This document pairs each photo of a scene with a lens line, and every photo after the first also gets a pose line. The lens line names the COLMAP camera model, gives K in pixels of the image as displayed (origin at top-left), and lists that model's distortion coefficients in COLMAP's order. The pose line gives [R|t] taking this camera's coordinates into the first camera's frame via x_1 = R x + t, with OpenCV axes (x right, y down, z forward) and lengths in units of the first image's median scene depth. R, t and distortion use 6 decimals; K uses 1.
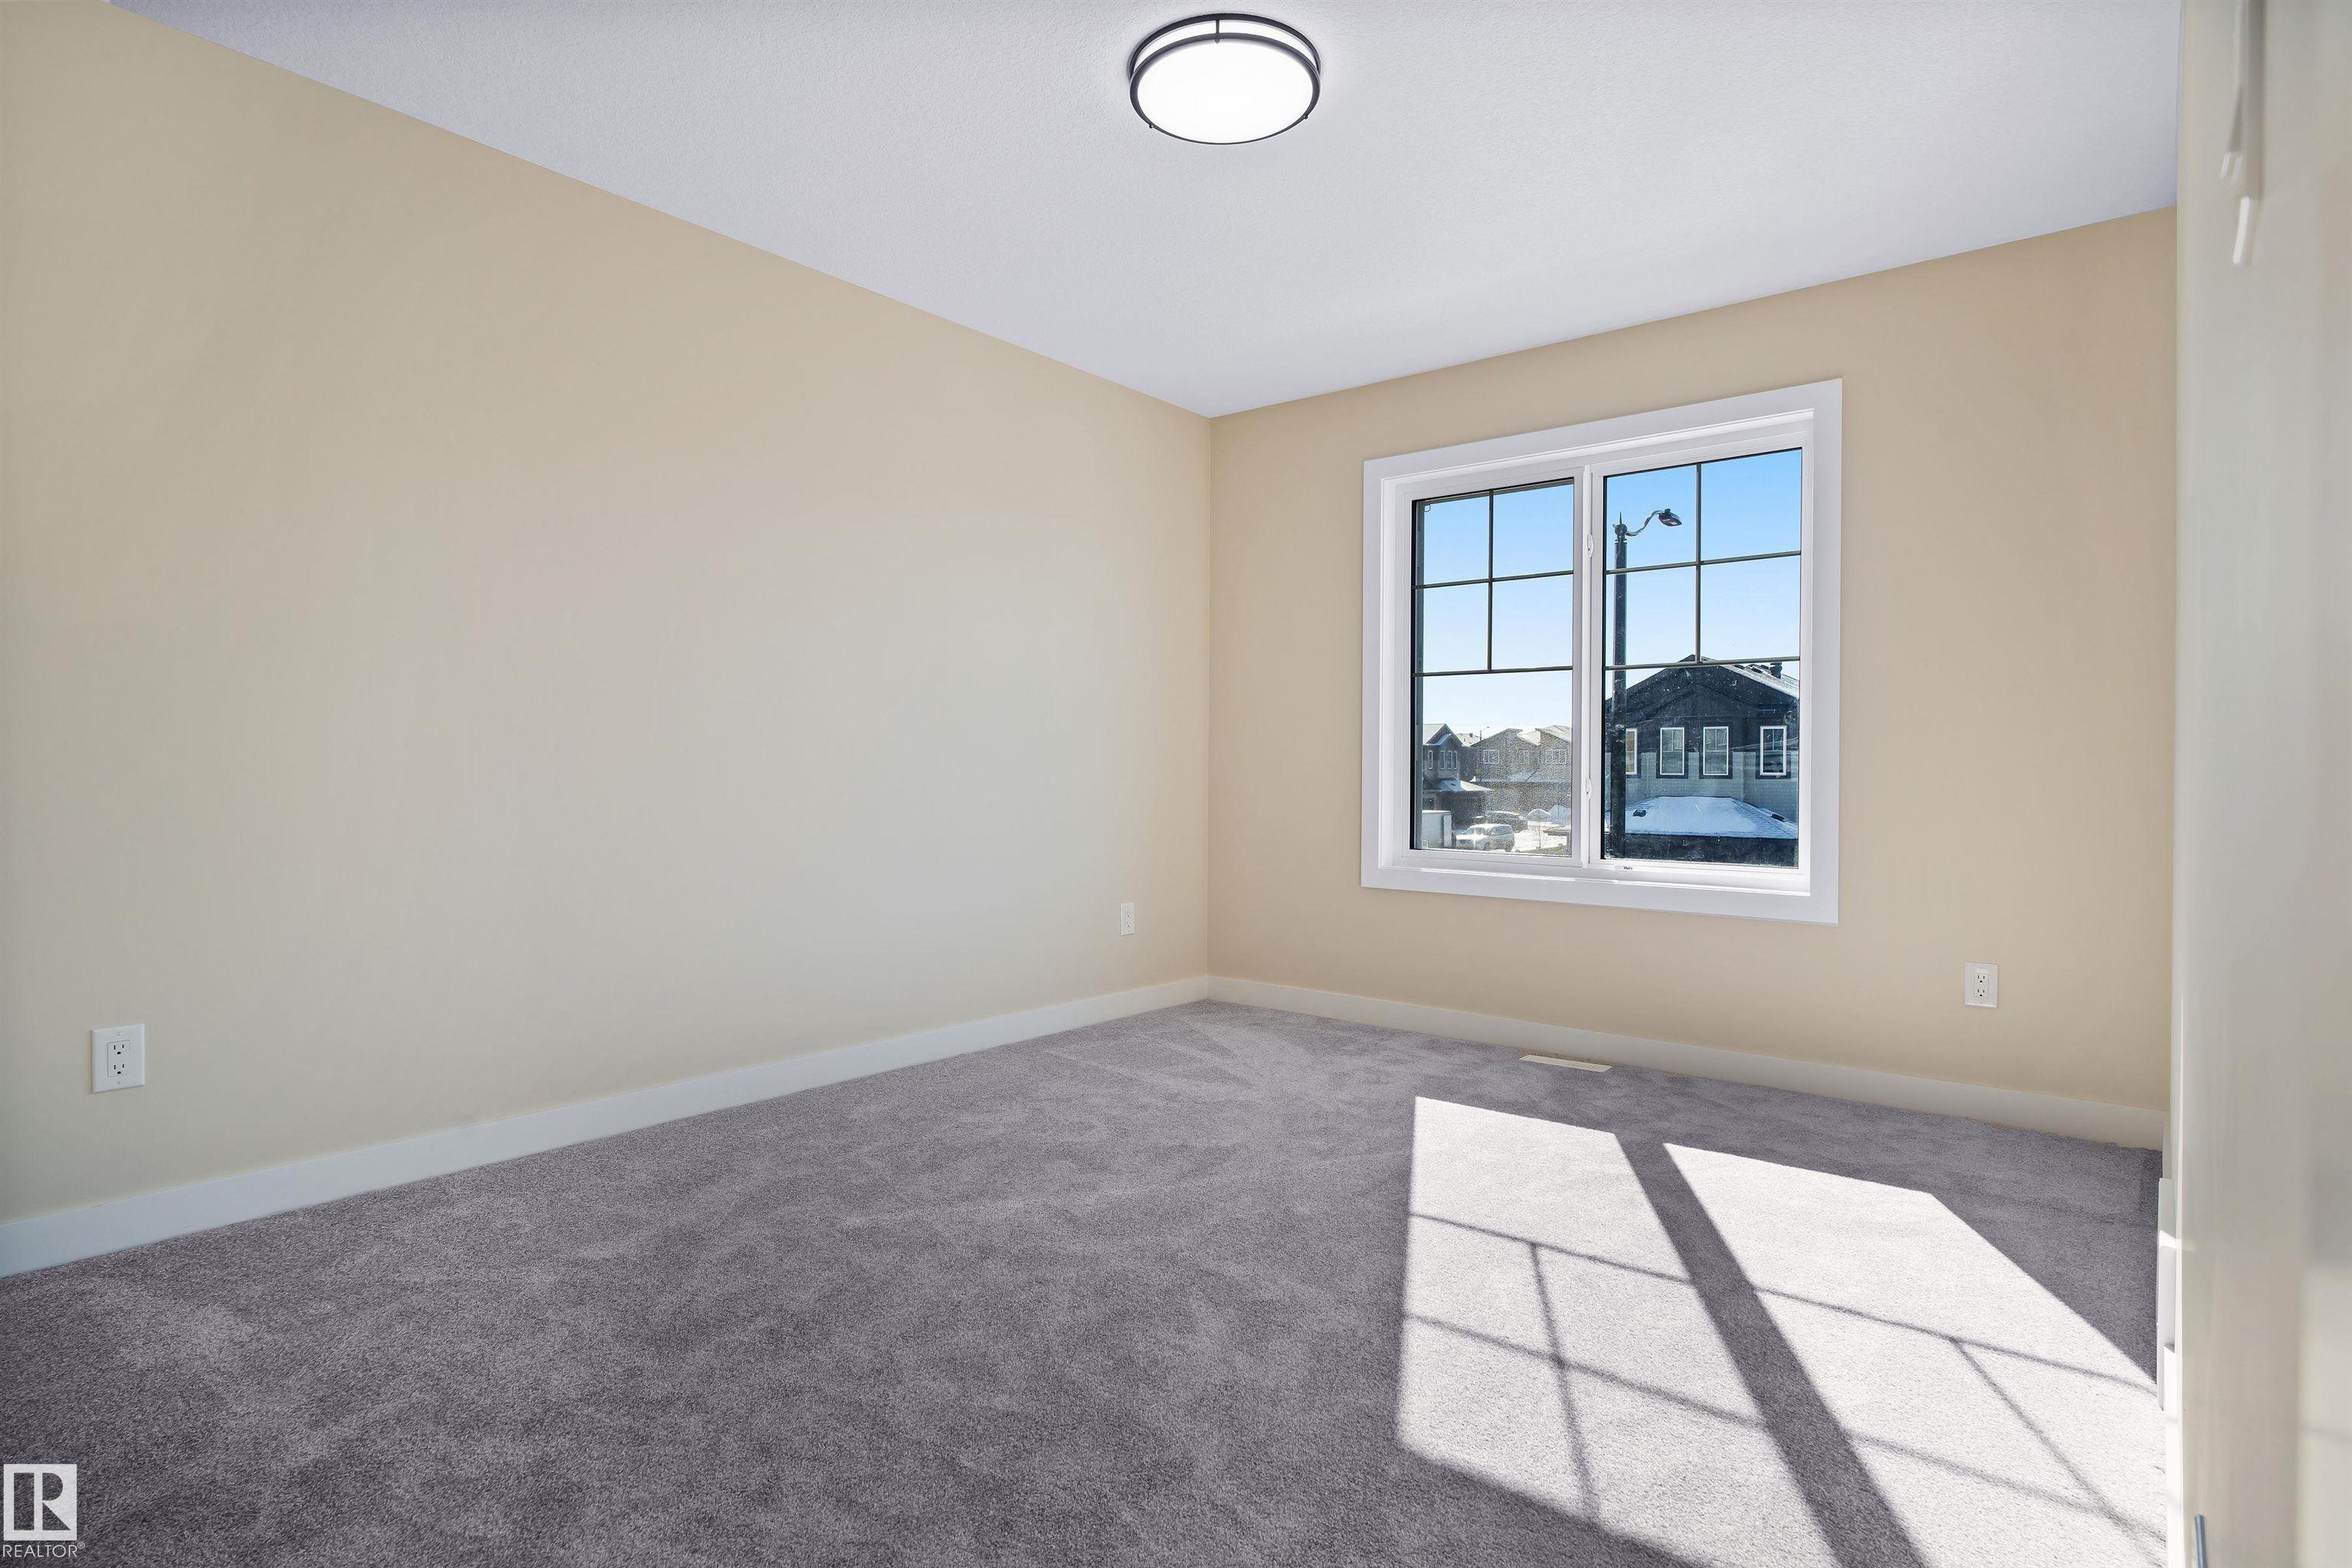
lens RADIAL K [[1250.9, 0, 1206.5], [0, 1250.9, 776.2], [0, 0, 1]] dist [-0.000952, 0.000174]
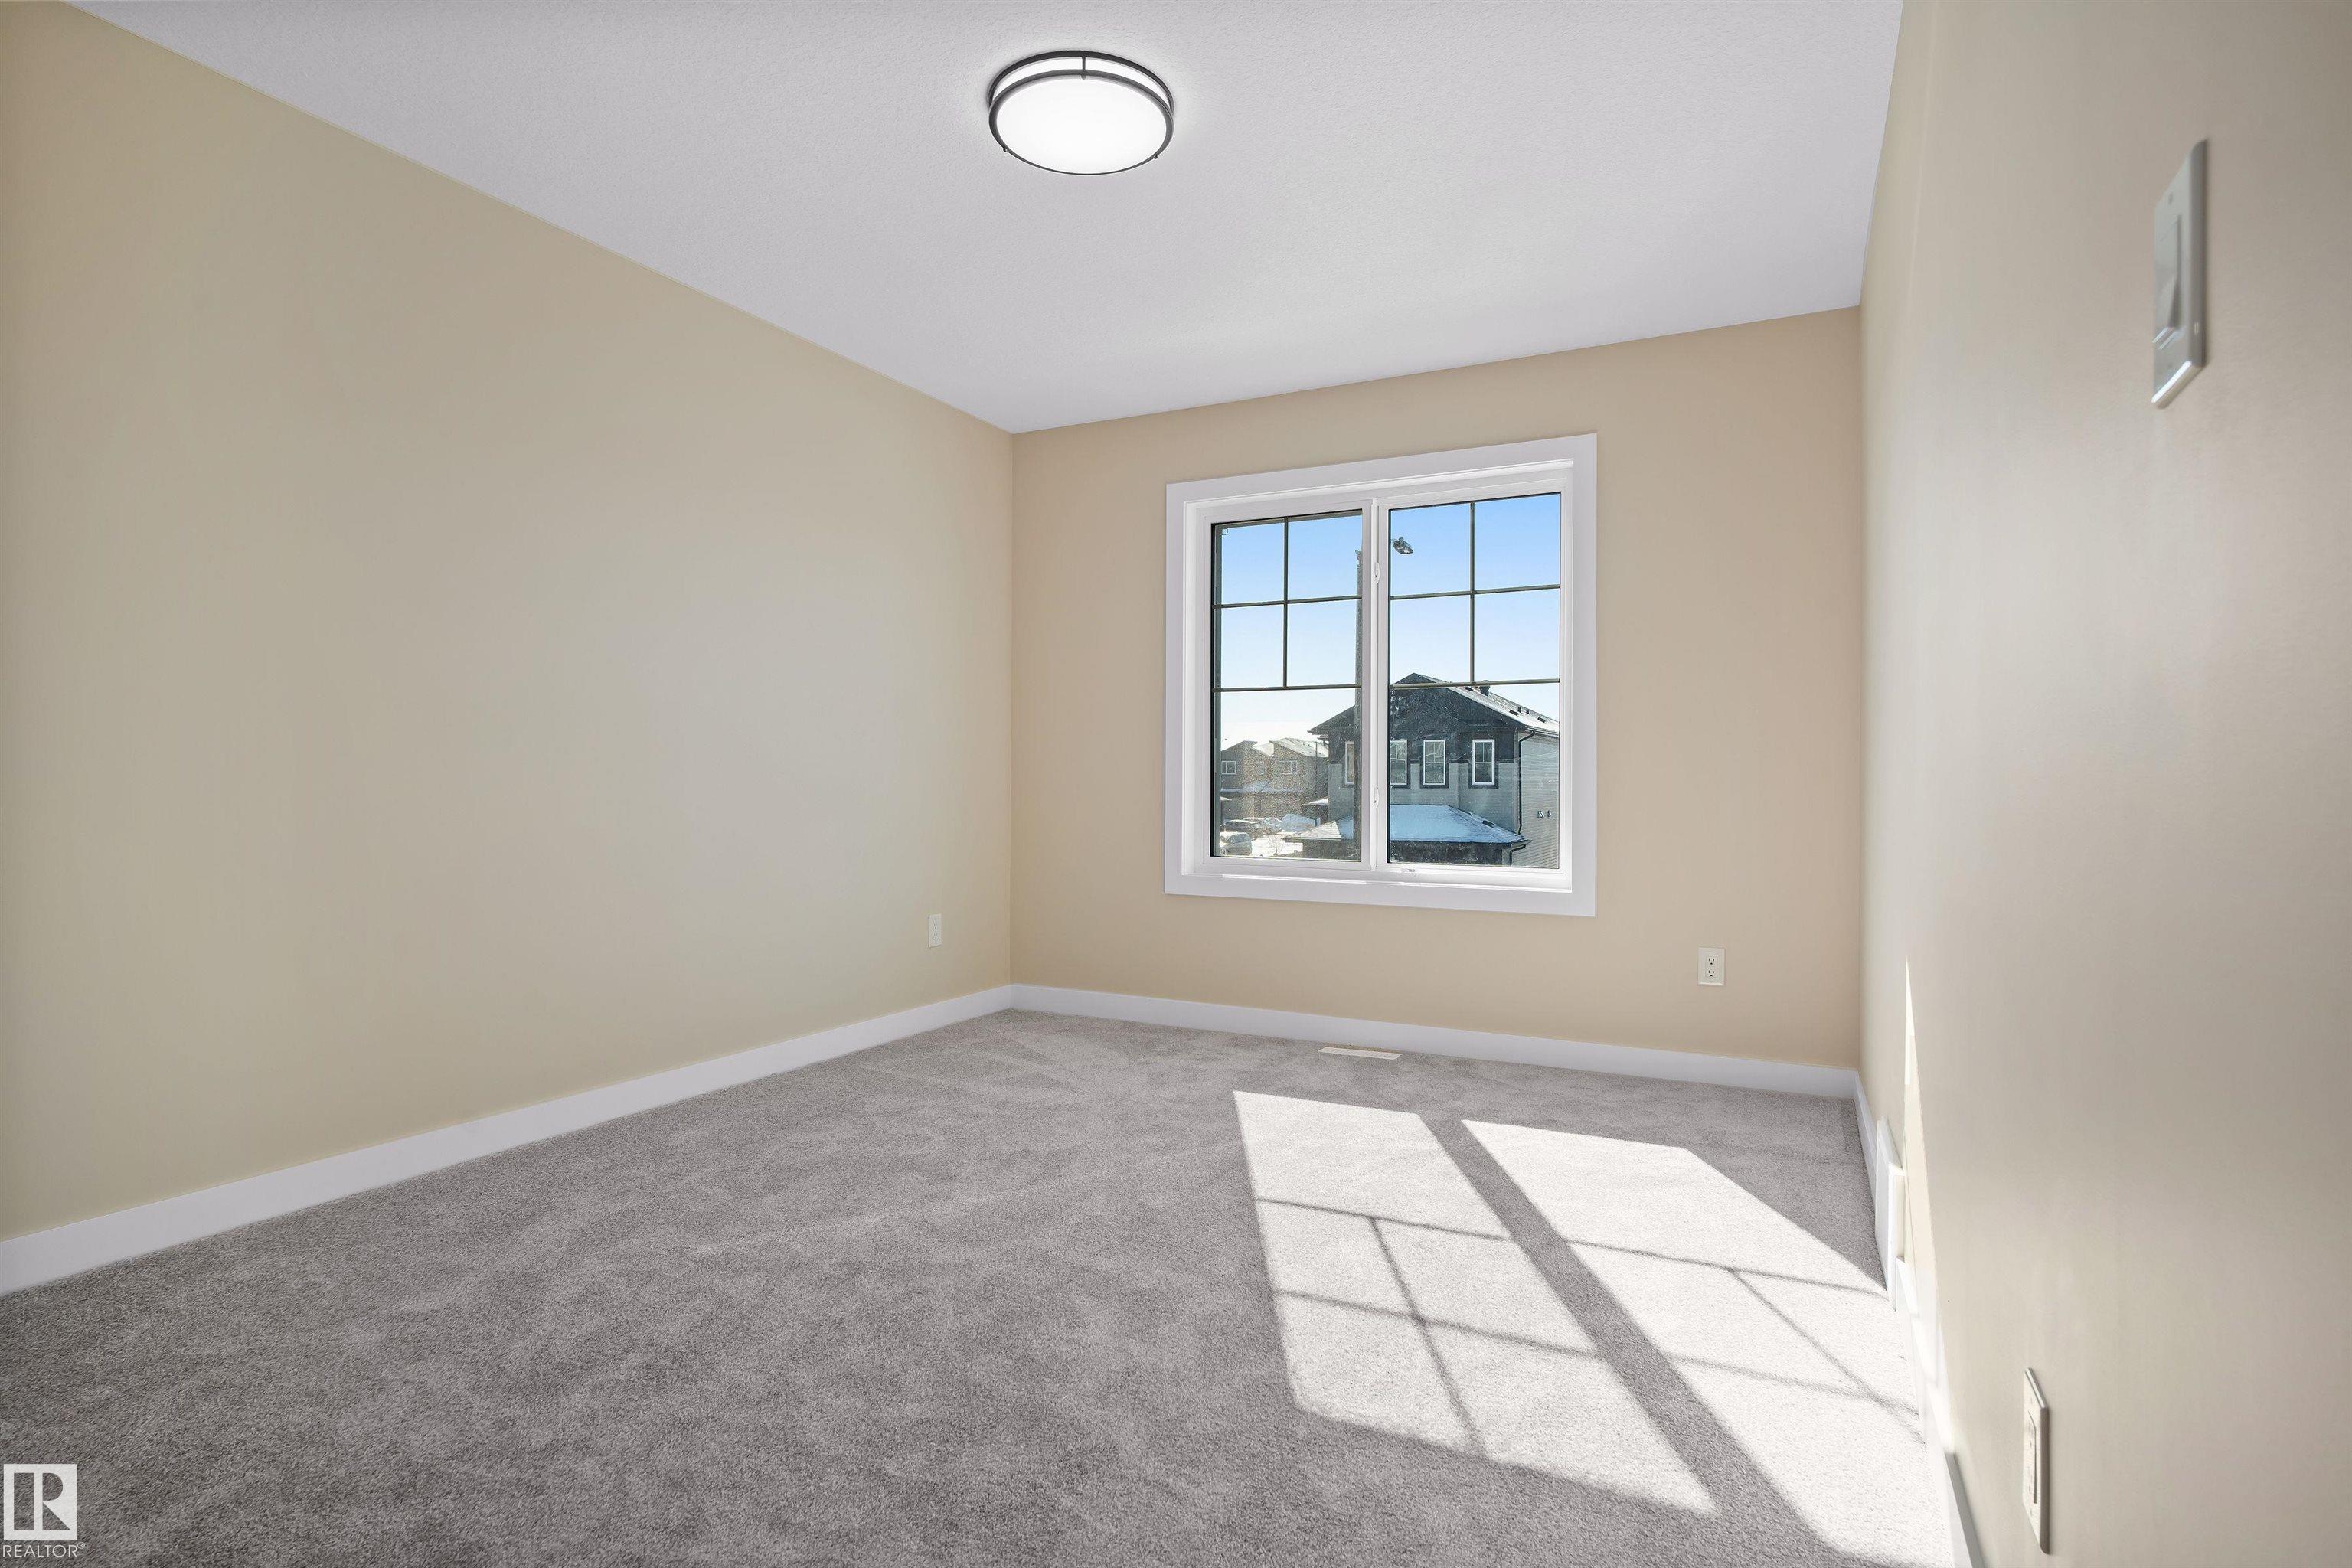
lens RADIAL K [[1243.0, 0, 1189.8], [0, 1243.0, 782.4], [0, 0, 1]] dist [-0.000823, -0.000422]
pose [[0.976566, -0.002253, 0.215204, -0.132911], [0.002980, 0.999991, -0.003054, -0.000930], [-0.215195, 0.003623, 0.976564, -0.021642]]
